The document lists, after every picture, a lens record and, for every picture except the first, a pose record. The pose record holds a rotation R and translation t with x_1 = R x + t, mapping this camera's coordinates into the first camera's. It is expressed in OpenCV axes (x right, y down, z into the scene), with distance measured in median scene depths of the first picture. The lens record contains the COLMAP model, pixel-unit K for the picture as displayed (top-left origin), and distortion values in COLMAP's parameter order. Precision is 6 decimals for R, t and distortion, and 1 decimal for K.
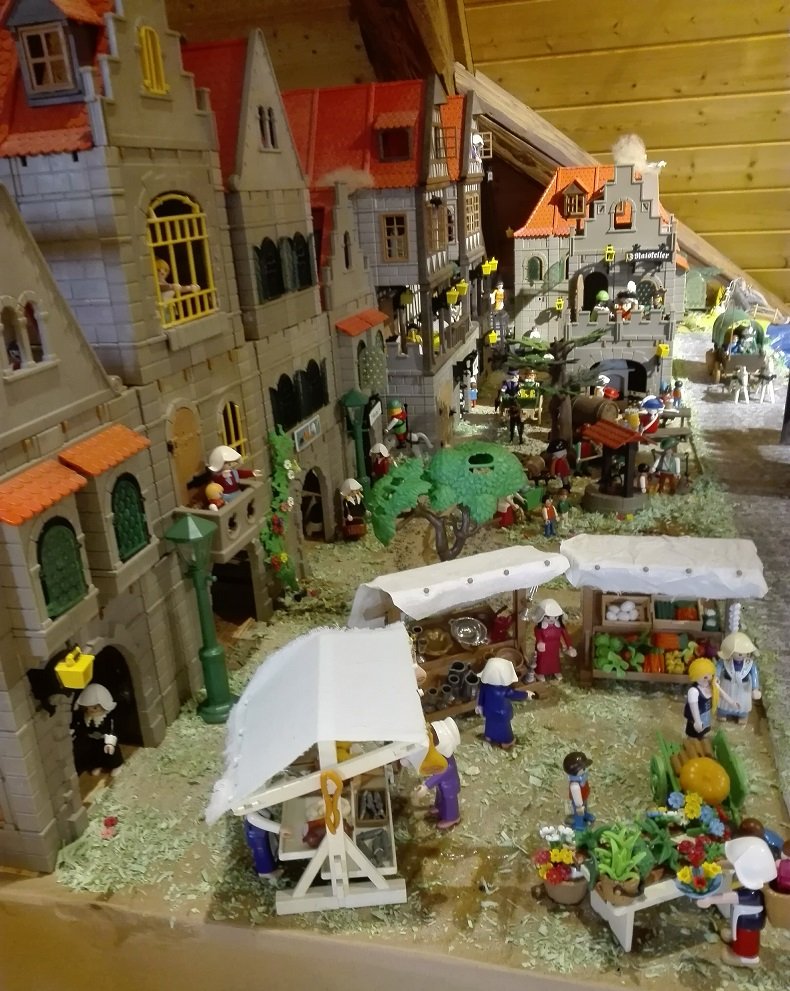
lens RADIAL K [[856.9, 0, 397.0], [0, 856.9, 538.8], [0, 0, 1]] dist [-0.007185, -0.028379]
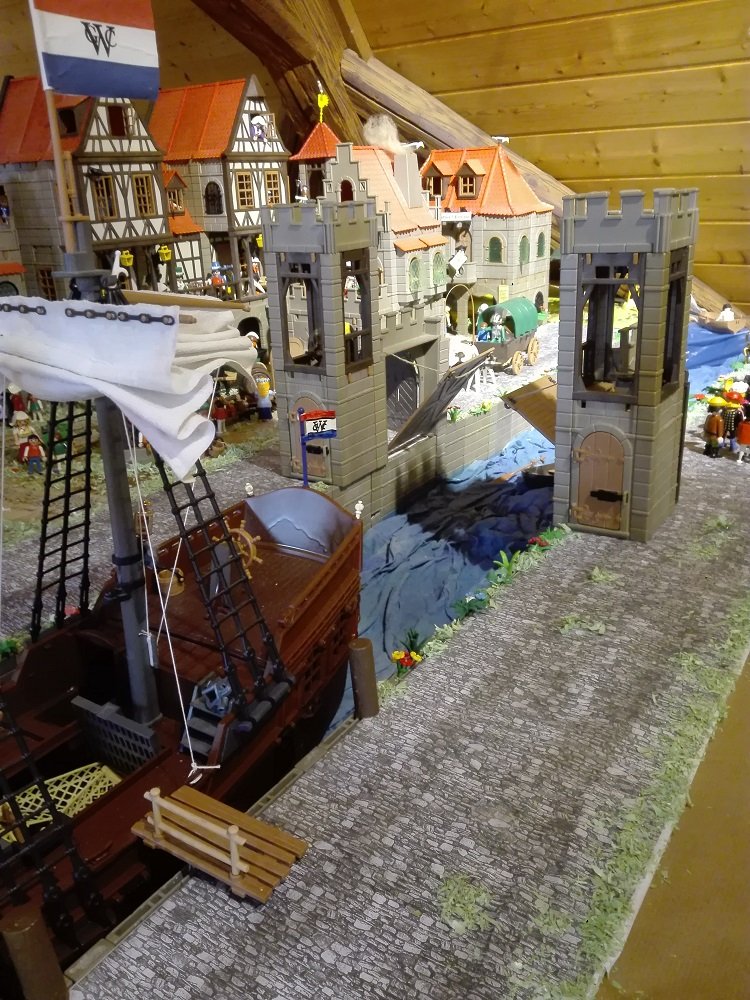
lens RADIAL K [[826.0, 0, 380.3], [0, 826.0, 513.5], [0, 0, 1]] dist [0.057684, -0.134972]
pose [[0.944234, 0.141510, -0.297315, 0.651208], [-0.143053, 0.989574, 0.016682, -0.021727], [0.296576, 0.026780, 0.954634, 0.070239]]
